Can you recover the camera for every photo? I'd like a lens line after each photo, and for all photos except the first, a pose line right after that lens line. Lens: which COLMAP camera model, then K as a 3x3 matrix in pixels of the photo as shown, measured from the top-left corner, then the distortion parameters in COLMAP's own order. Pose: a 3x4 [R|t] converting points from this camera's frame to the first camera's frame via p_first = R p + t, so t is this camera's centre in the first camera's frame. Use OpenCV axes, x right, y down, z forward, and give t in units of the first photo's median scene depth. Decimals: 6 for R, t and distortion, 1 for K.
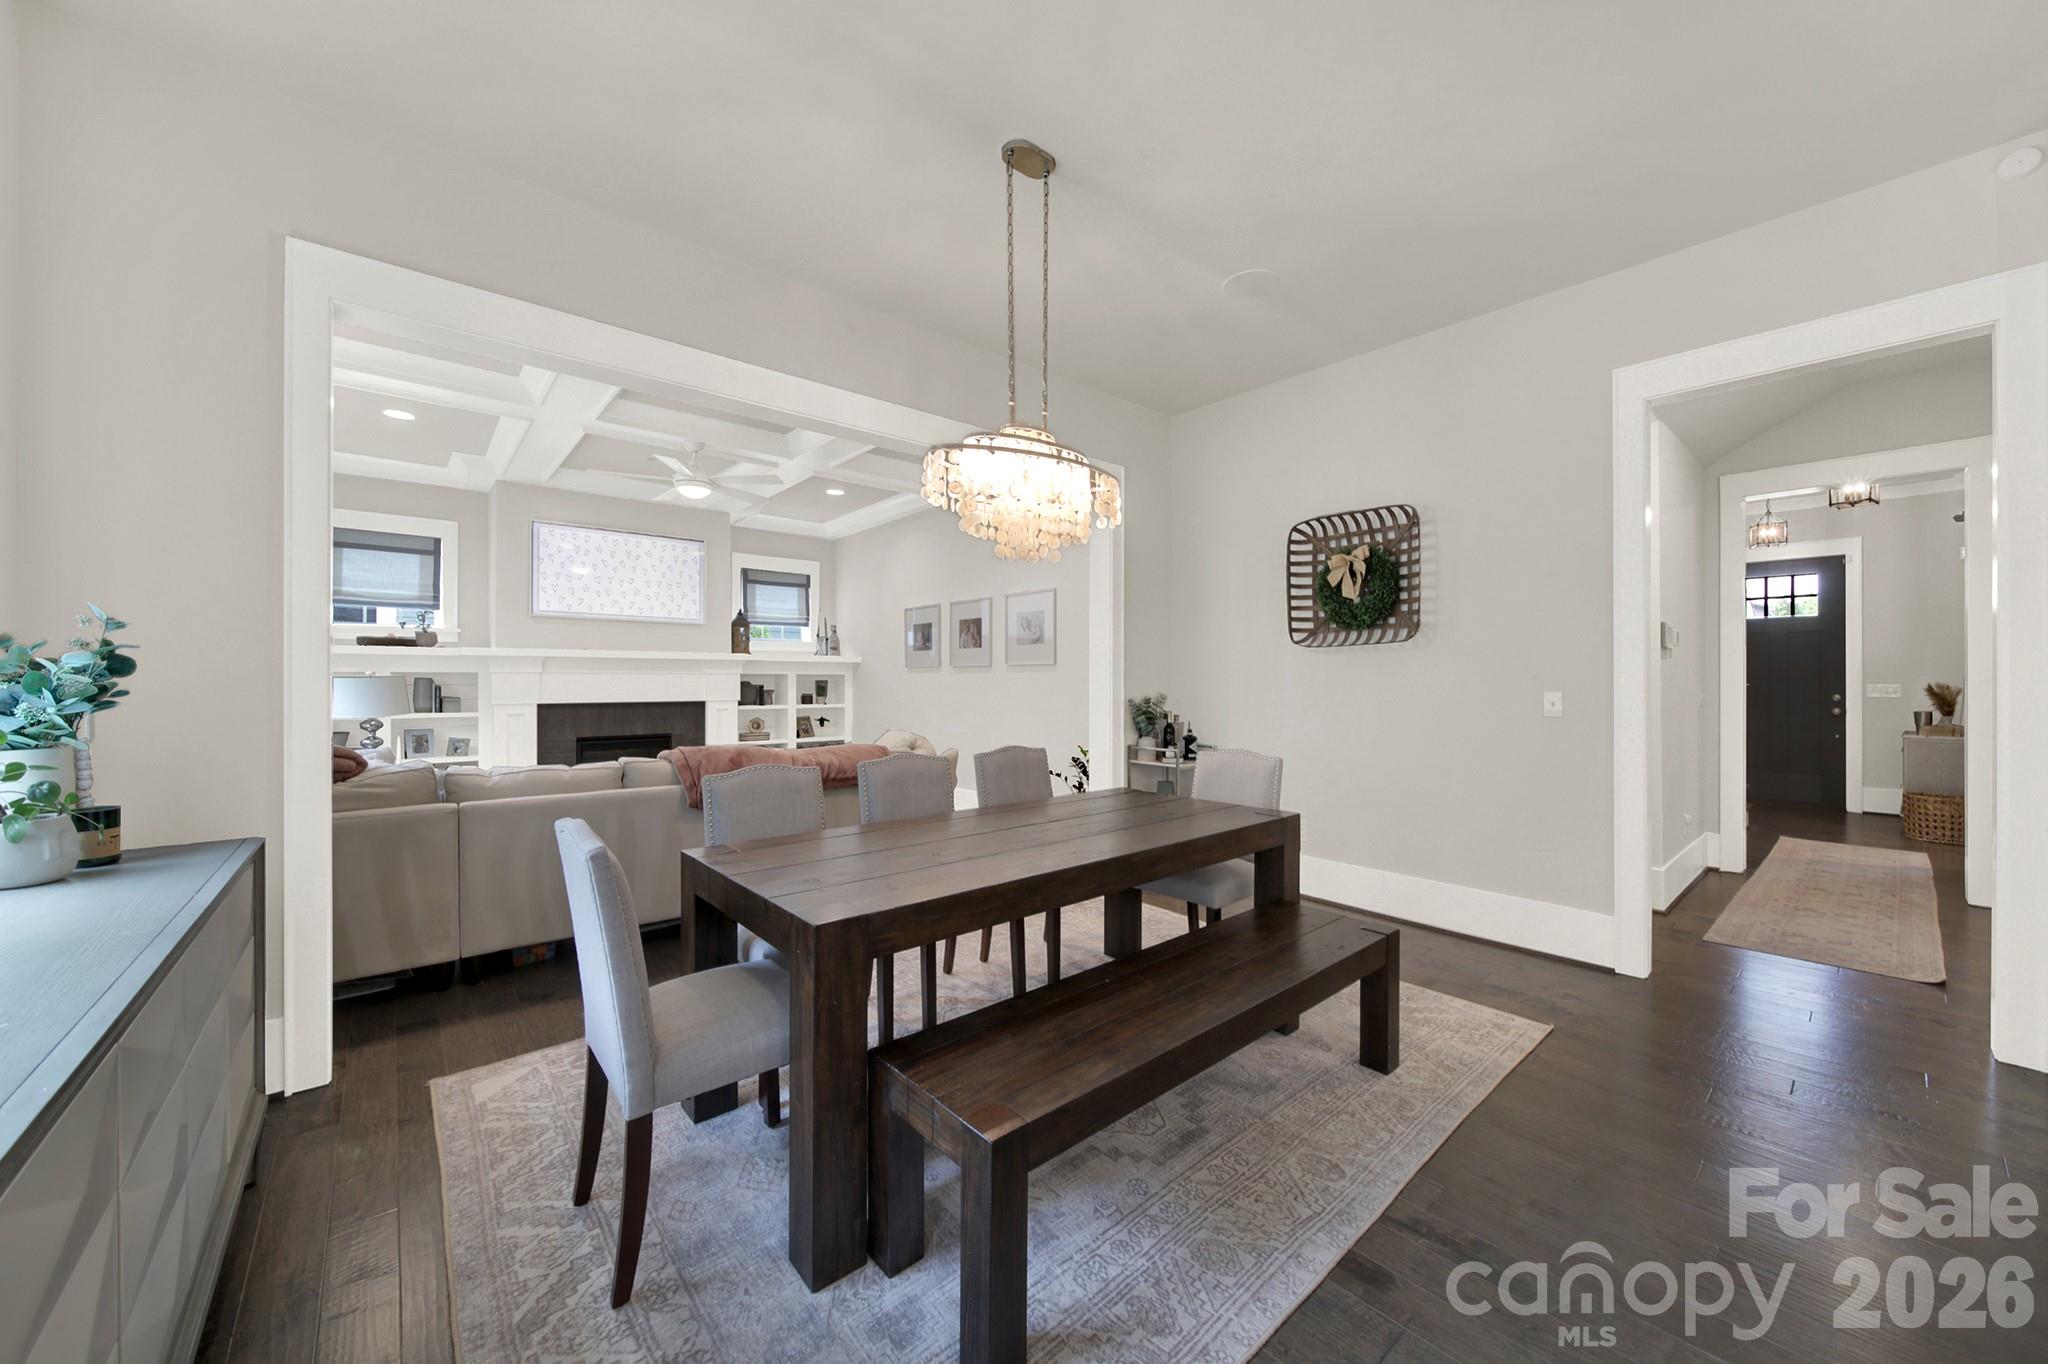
lens RADIAL K [[737.9, 0, 1022.1], [0, 737.9, 680.3], [0, 0, 1]] dist [-0.000673, 0.000071]
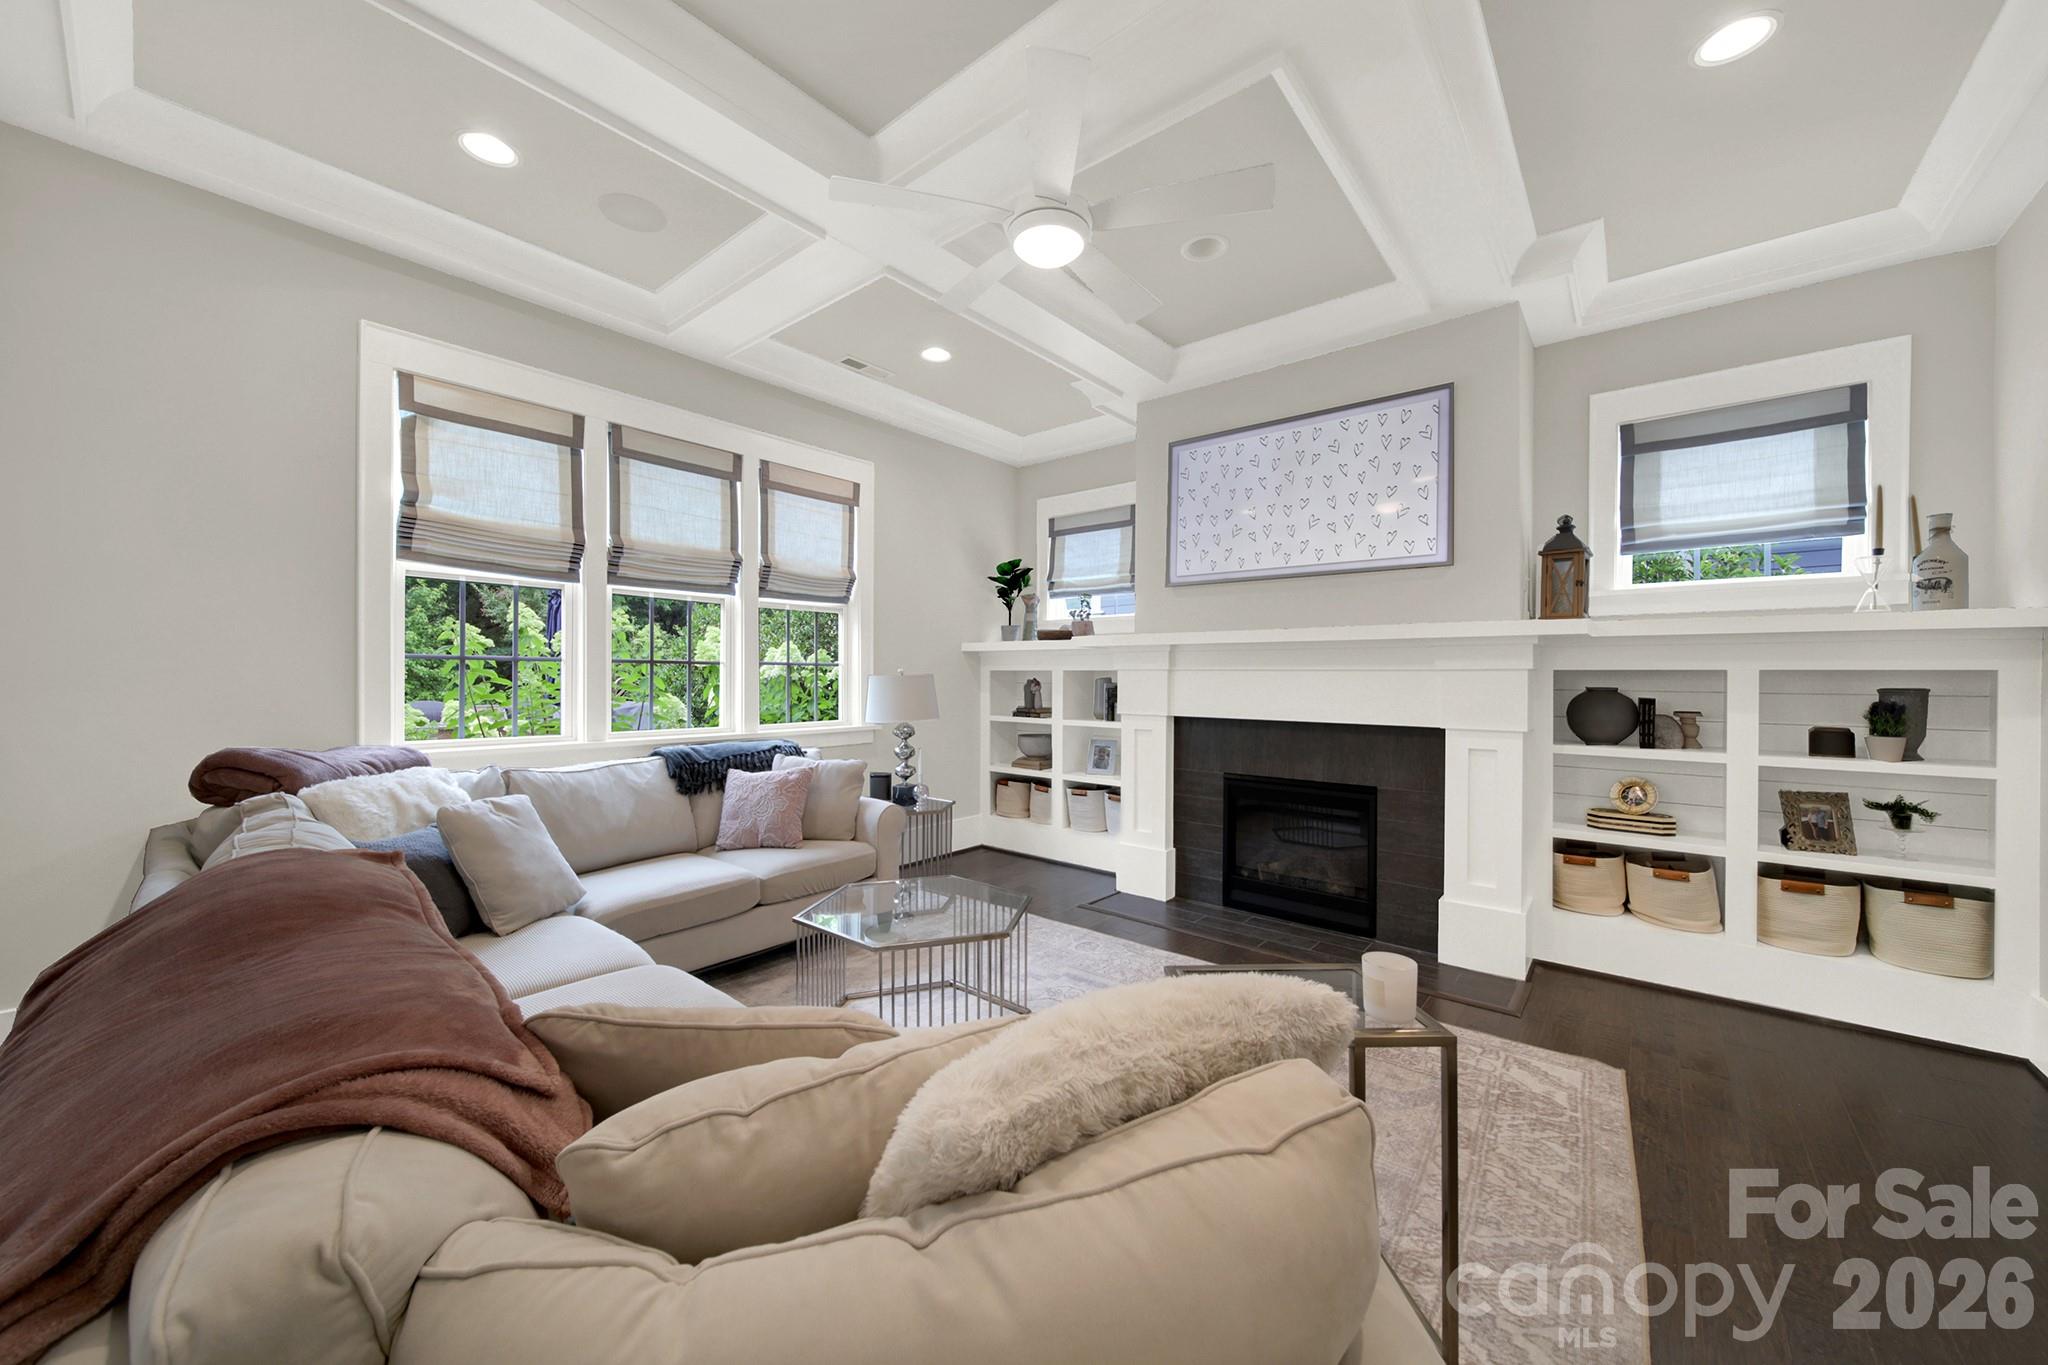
lens RADIAL K [[743.0, 0, 1021.5], [0, 743.0, 678.3], [0, 0, 1]] dist [0.000530, -0.000267]
pose [[0.162245, 0.001538, -0.986749, -0.012398], [-0.008636, 0.999963, 0.000138, -0.001465], [0.986713, 0.008500, 0.162252, 0.791675]]
